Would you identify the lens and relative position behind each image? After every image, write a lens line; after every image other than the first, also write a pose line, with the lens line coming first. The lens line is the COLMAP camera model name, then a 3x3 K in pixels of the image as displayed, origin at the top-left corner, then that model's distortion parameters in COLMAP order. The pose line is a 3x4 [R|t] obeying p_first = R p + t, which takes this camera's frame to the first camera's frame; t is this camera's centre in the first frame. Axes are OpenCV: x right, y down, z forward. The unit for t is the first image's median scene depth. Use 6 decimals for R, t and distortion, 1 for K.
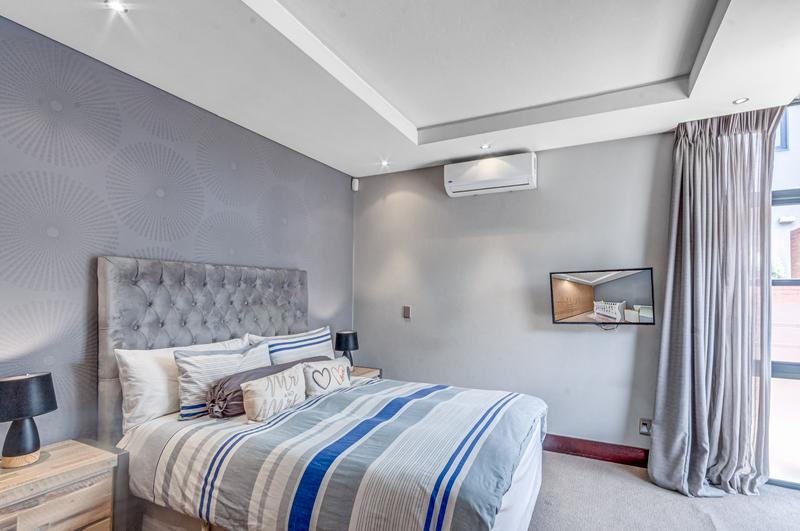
lens RADIAL K [[395.1, 0, 403.2], [0, 395.1, 271.2], [0, 0, 1]] dist [-0.012420, 0.018189]
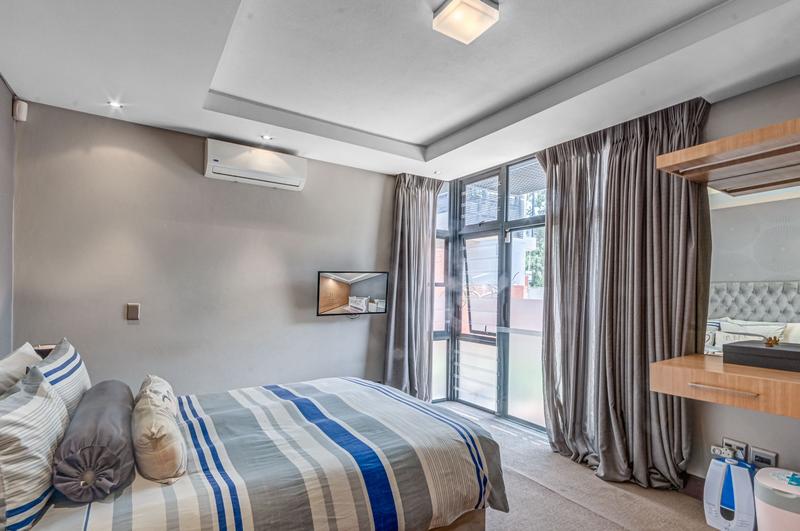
lens RADIAL K [[396.3, 0, 413.2], [0, 396.3, 278.8], [0, 0, 1]] dist [0.003085, 0.001237]
pose [[0.505610, 0.031284, 0.862195, -0.497300], [-0.060495, 0.998168, -0.000742, 0.010032], [-0.860639, -0.051783, 0.506576, 0.206382]]
